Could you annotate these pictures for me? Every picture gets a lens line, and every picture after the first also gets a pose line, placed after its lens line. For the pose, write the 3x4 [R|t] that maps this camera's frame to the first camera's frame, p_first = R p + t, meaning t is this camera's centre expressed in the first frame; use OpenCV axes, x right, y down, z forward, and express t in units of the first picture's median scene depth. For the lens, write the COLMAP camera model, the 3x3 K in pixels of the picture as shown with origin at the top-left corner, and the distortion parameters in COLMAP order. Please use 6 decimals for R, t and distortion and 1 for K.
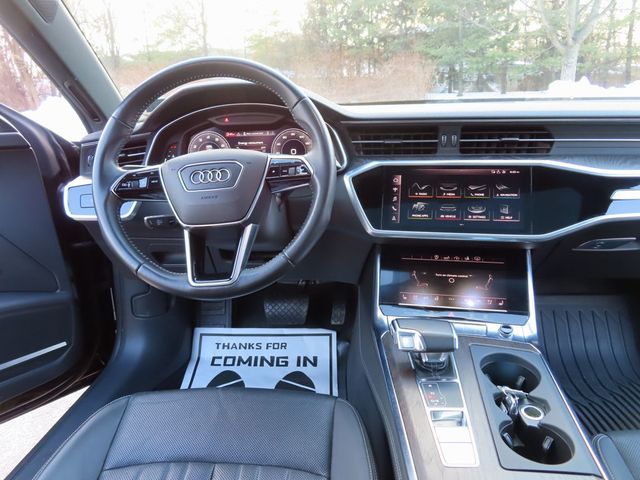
lens RADIAL K [[455.4, 0, 320.8], [0, 455.4, 241.1], [0, 0, 1]] dist [-0.011932, 0.007803]
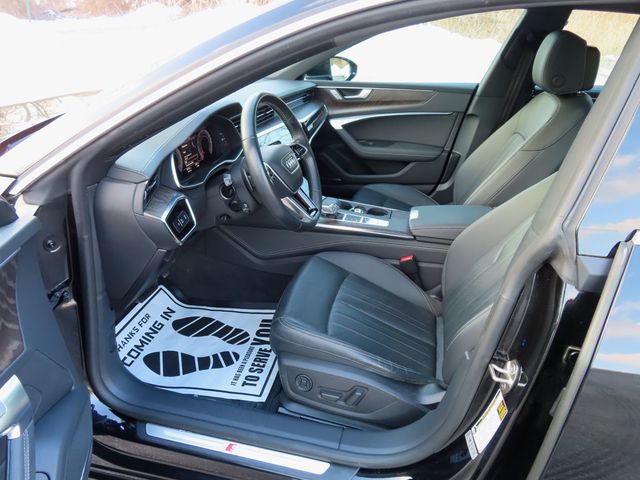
lens RADIAL K [[455.4, 0, 318.1], [0, 455.4, 240.8], [0, 0, 1]] dist [-0.011932, 0.007803]
pose [[0.165457, -0.412352, 0.895874, -1.282901], [0.272999, 0.892047, 0.360171, -0.319298], [-0.947679, 0.184979, 0.260167, 0.331103]]
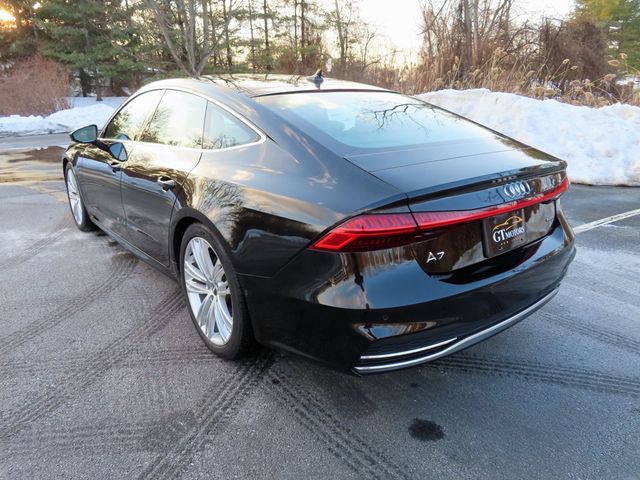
lens RADIAL K [[455.4, 0, 318.7], [0, 455.4, 241.4], [0, 0, 1]] dist [-0.011932, 0.007803]
pose [[0.737438, -0.180677, 0.650800, -1.806631], [0.182151, 0.981055, 0.065964, 0.674564], [-0.650389, 0.069899, 0.756378, -2.909220]]
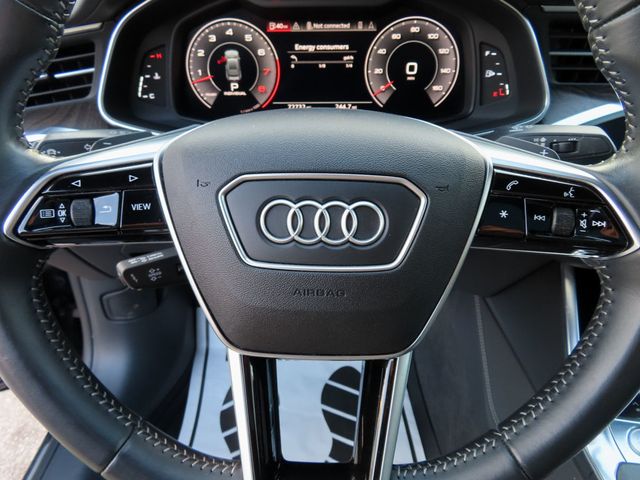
lens RADIAL K [[455.4, 0, 320.9], [0, 455.4, 241.0], [0, 0, 1]] dist [-0.011932, 0.007803]
pose [[0.997431, -0.016810, 0.069635, -0.178182], [-0.004101, 0.957081, 0.289793, -0.149205], [-0.071518, -0.289334, 0.954553, 0.460673]]
